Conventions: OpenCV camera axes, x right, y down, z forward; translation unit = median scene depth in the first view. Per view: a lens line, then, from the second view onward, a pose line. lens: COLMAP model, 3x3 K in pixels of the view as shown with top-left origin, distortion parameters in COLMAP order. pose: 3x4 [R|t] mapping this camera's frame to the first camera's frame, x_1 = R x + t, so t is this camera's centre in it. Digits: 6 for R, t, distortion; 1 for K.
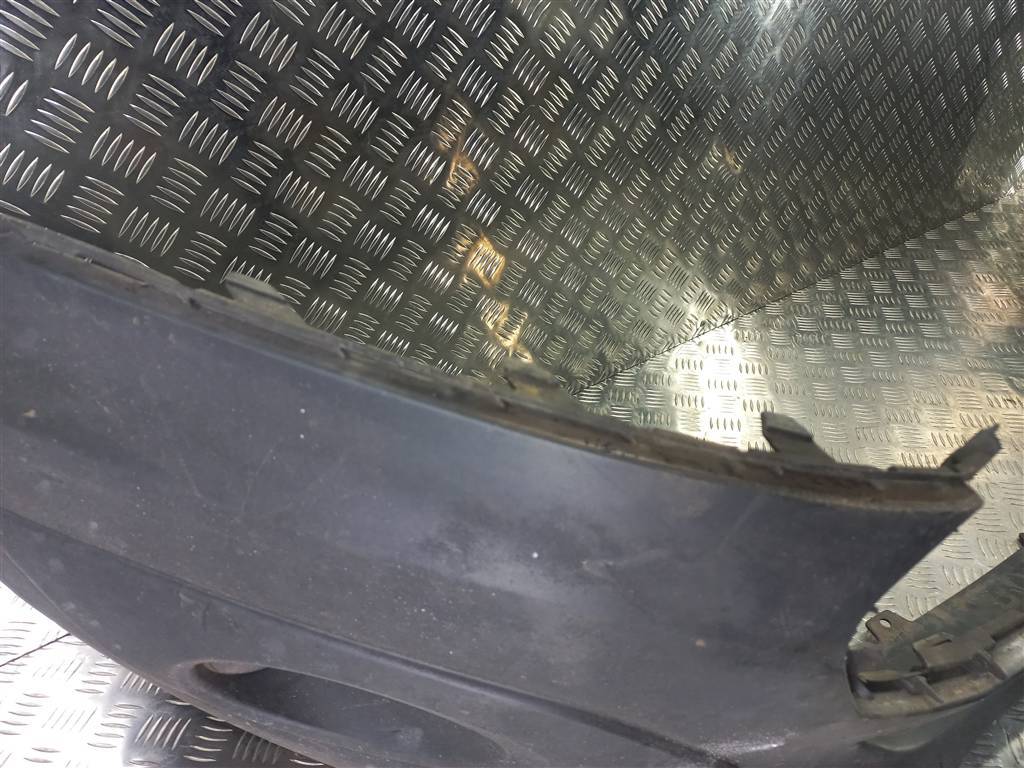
lens RADIAL K [[743.6, 0, 507.5], [0, 743.6, 395.6], [0, 0, 1]] dist [0.024664, 0.004242]
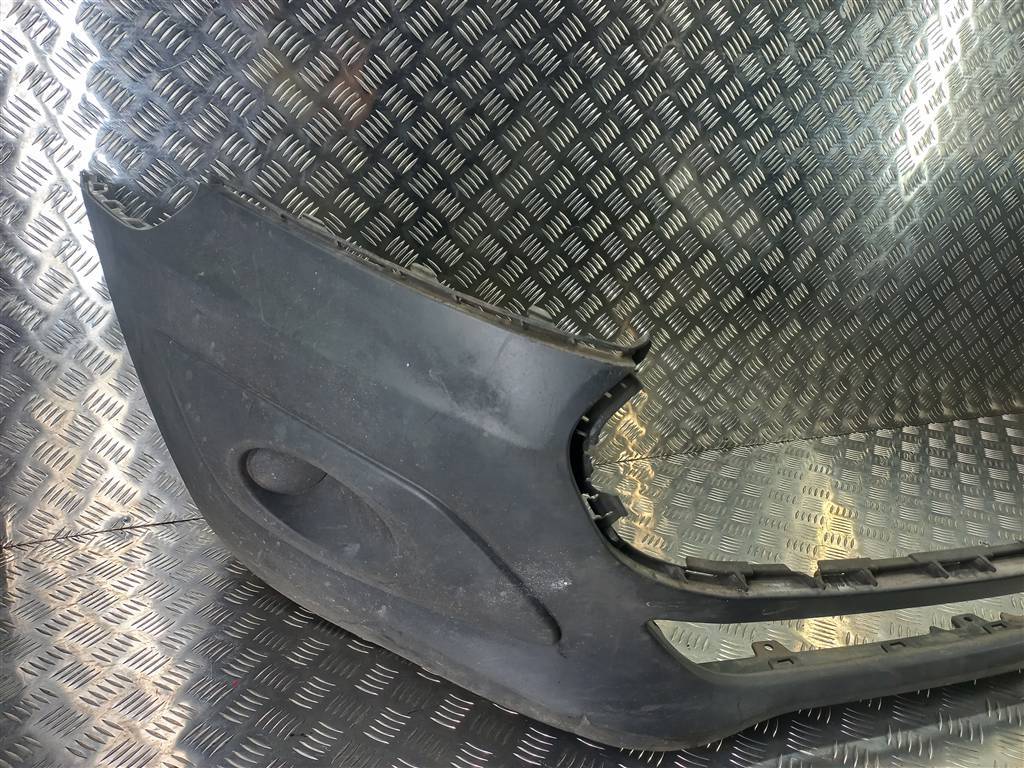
lens RADIAL K [[743.6, 0, 515.3], [0, 743.6, 388.2], [0, 0, 1]] dist [0.024664, 0.004242]
pose [[0.961481, 0.170942, -0.215253, 0.618382], [-0.217877, 0.951397, -0.217655, 0.534464], [0.167585, 0.256169, 0.951994, -0.649013]]
